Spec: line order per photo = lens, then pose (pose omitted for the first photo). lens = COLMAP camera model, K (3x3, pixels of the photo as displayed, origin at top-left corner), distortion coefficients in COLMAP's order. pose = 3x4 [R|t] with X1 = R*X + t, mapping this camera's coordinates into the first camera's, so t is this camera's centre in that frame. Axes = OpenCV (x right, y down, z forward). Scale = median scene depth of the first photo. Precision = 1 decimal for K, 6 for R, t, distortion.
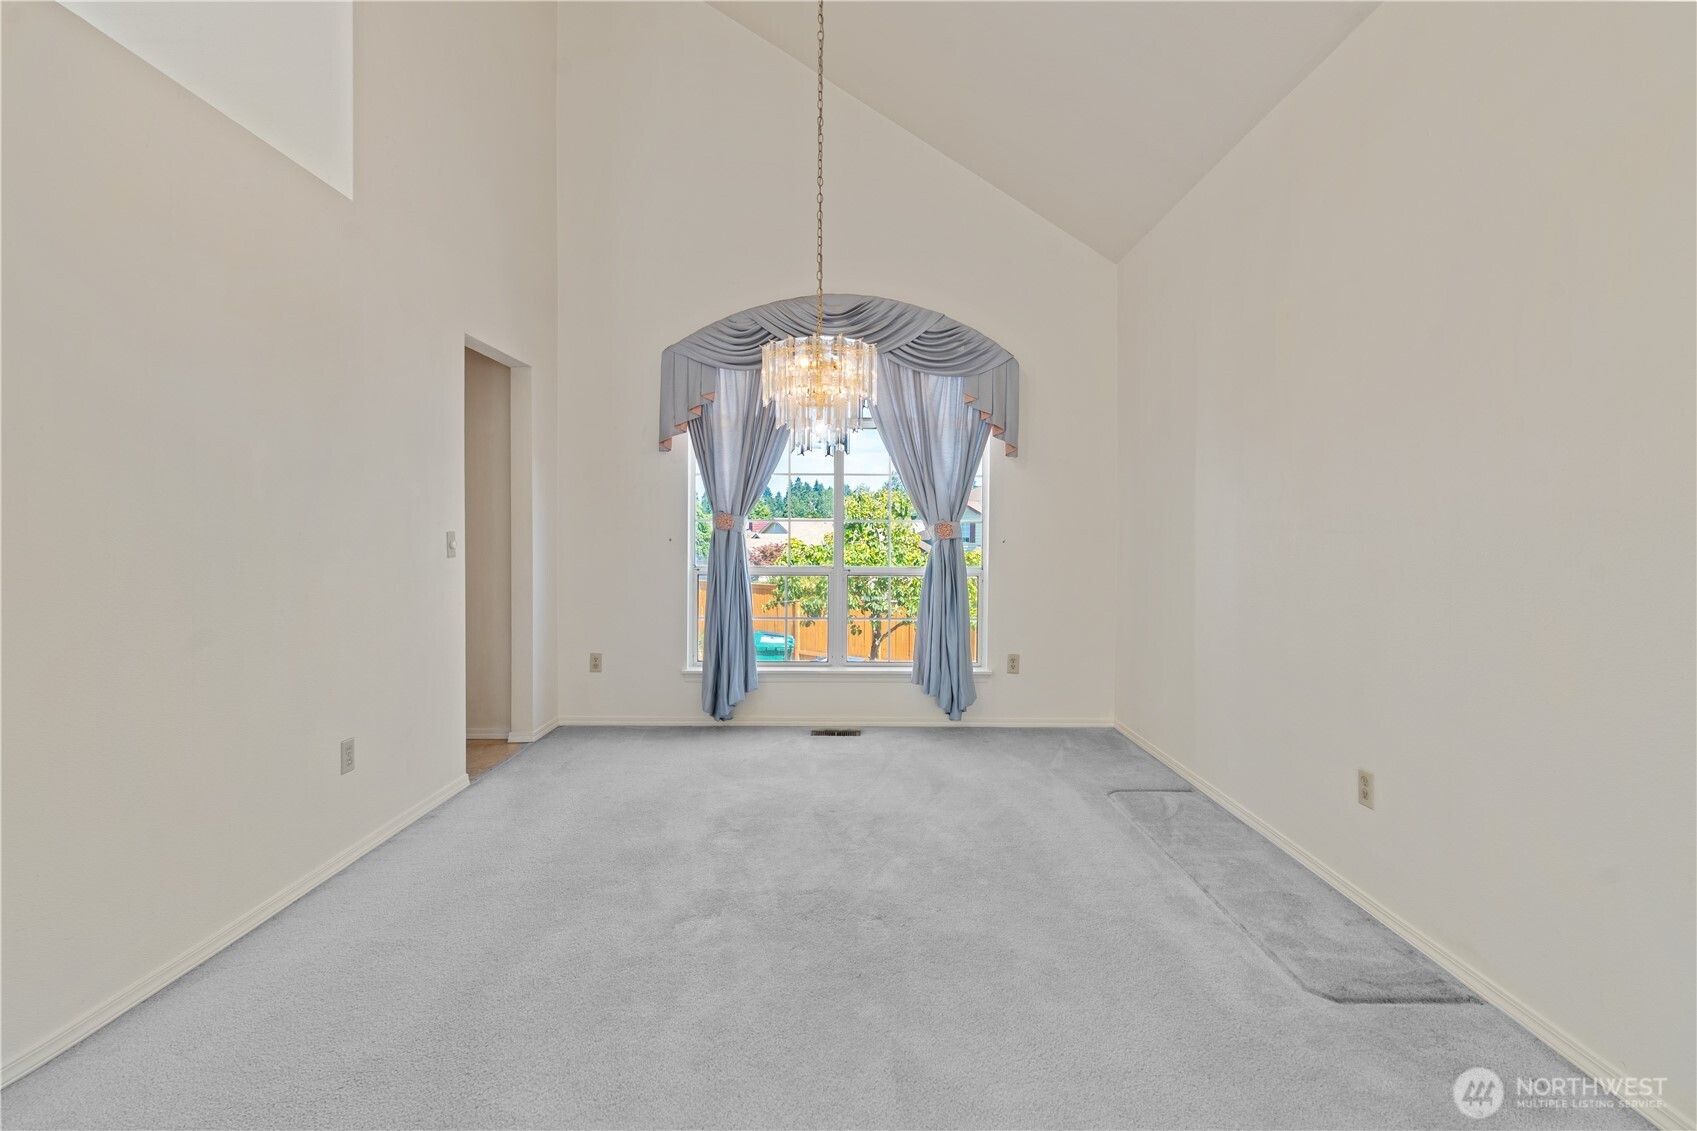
lens RADIAL K [[794.8, 0, 849.9], [0, 794.8, 554.1], [0, 0, 1]] dist [-0.015946, 0.008534]
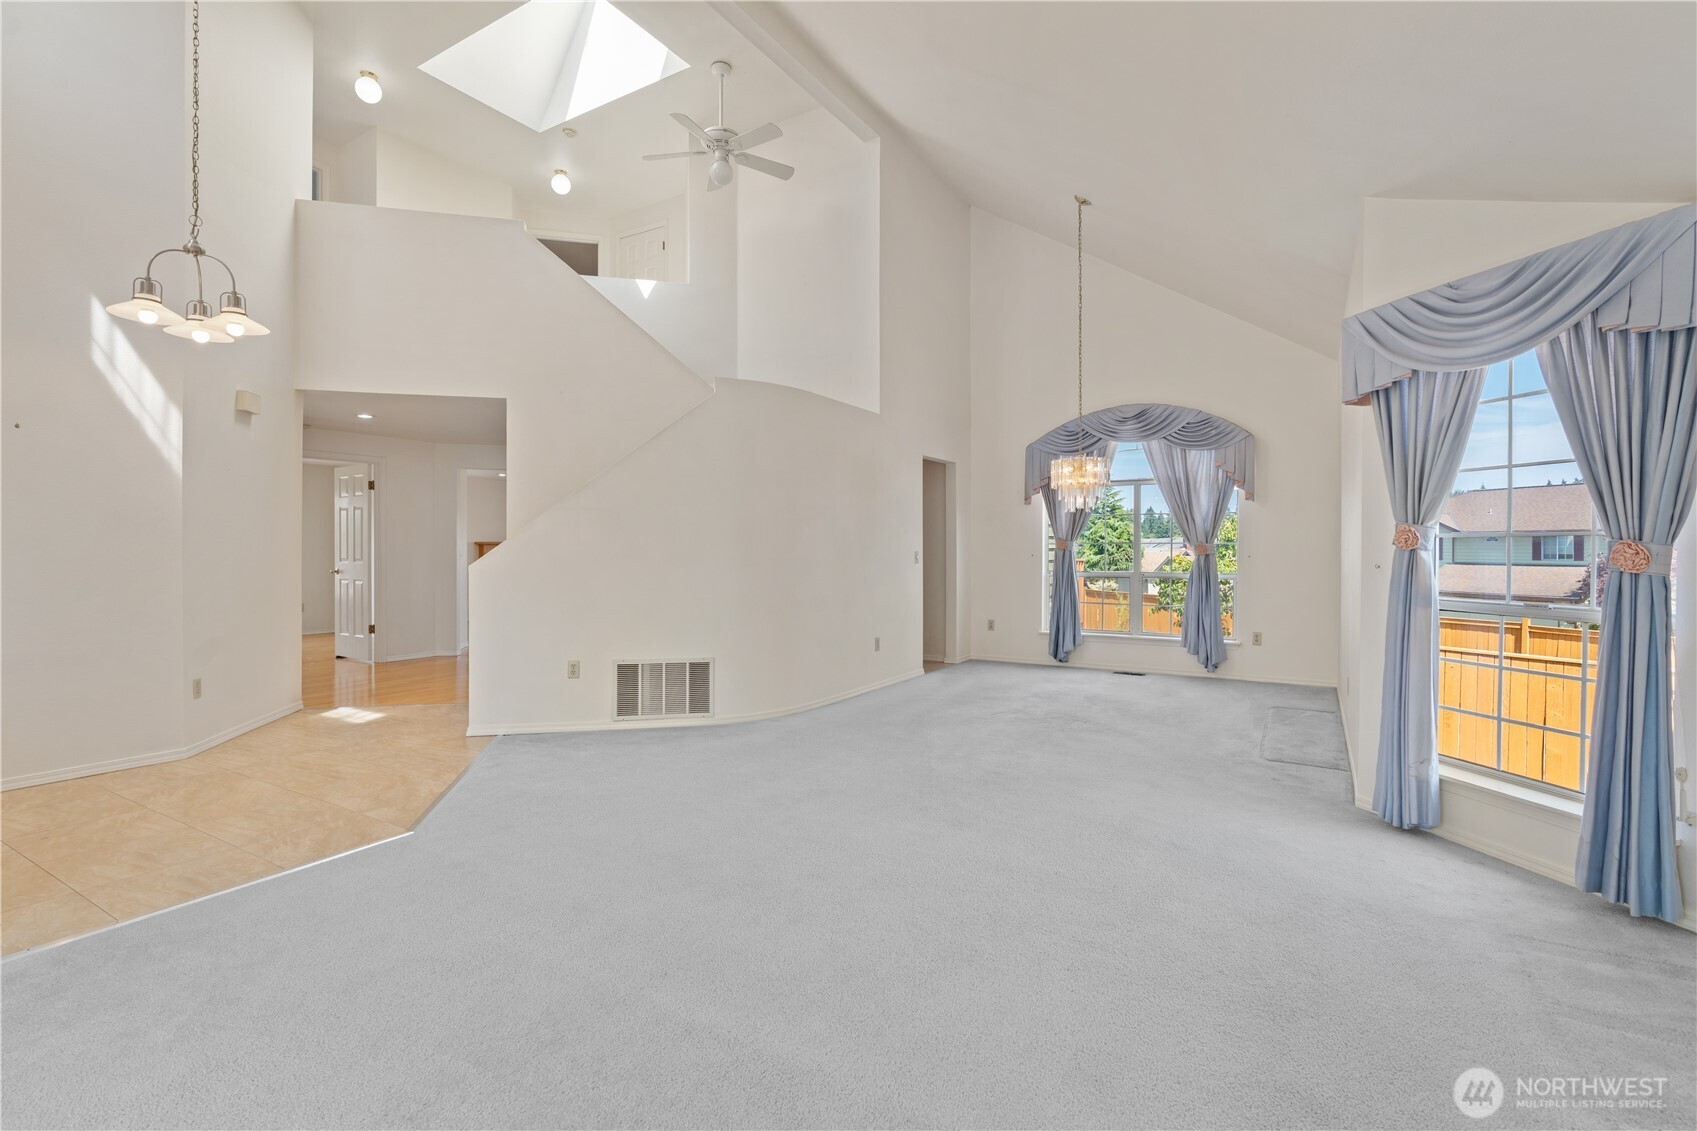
lens RADIAL K [[769.8, 0, 854.4], [0, 769.8, 533.0], [0, 0, 1]] dist [-0.016662, 0.008329]
pose [[0.850450, -0.016351, -0.525803, 0.330615], [-0.009217, 0.998900, -0.045971, 0.014598], [0.525976, 0.043942, 0.849364, -0.633964]]
